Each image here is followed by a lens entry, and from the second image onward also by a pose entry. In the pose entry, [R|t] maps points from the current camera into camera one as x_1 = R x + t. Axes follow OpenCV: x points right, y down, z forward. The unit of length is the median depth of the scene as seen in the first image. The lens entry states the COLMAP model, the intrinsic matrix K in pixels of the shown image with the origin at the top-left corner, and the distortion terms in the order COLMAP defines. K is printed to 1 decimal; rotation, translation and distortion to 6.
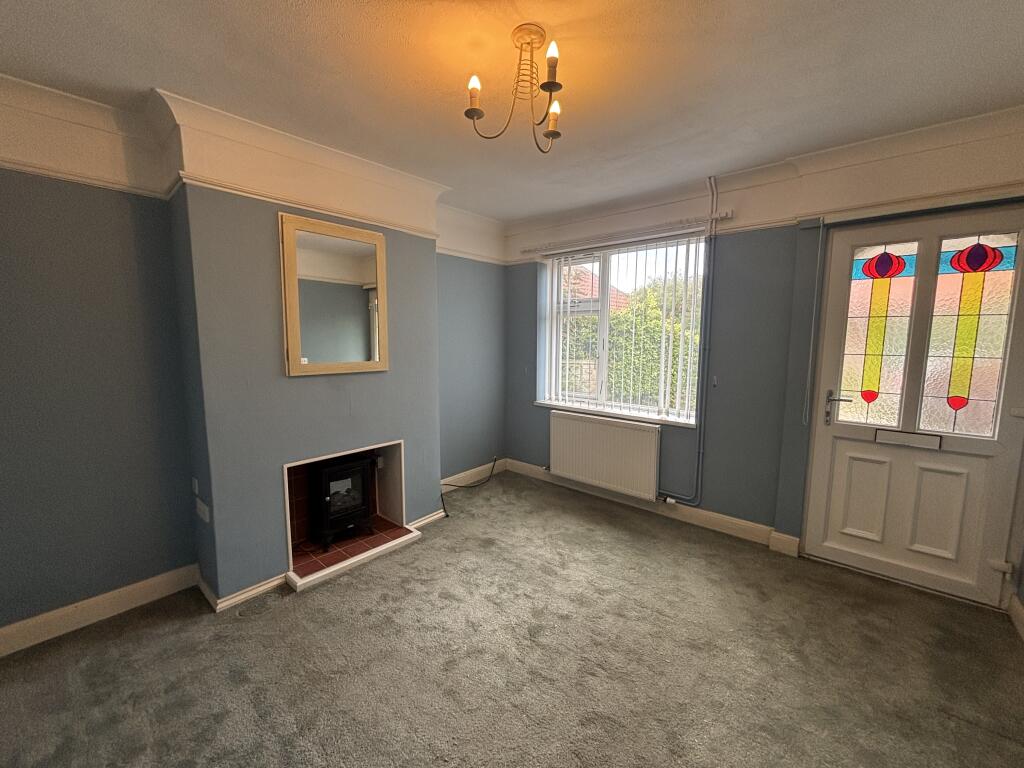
lens RADIAL K [[414.1, 0, 511.7], [0, 414.1, 385.5], [0, 0, 1]] dist [0.001124, 0.000070]
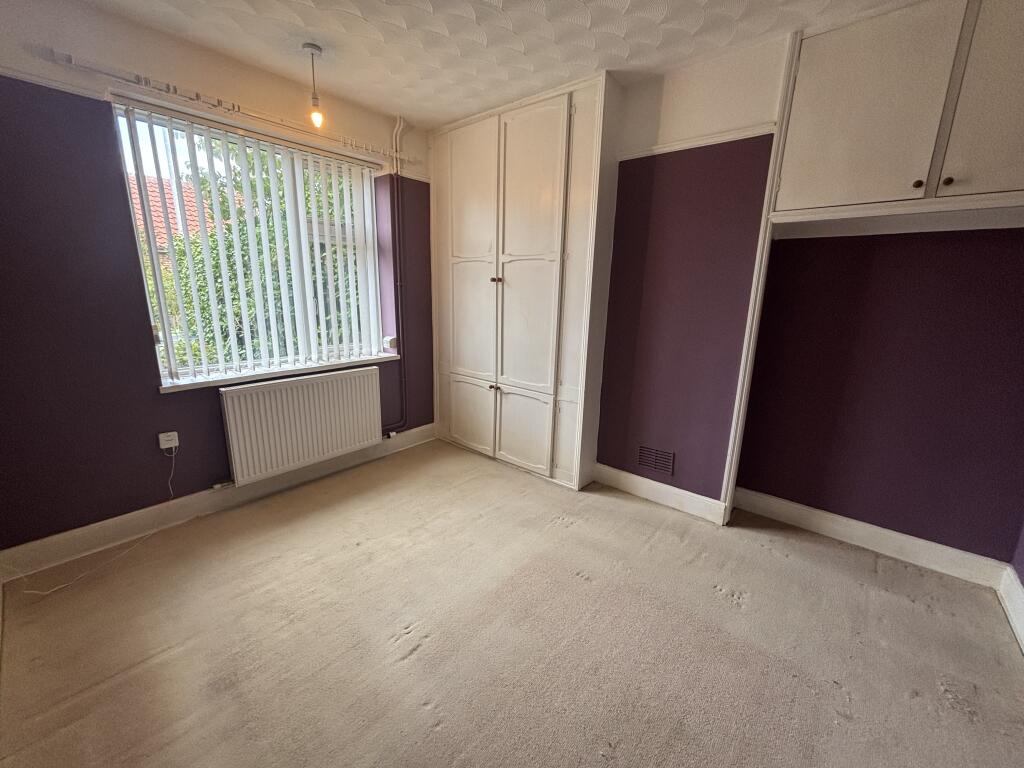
lens RADIAL K [[414.1, 0, 511.5], [0, 414.1, 381.6], [0, 0, 1]] dist [0.001124, 0.000070]
pose [[-0.029109, -0.231100, 0.972495, -0.597491], [0.093316, 0.968030, 0.232832, -0.062764], [-0.995211, 0.097527, -0.006613, 0.682661]]
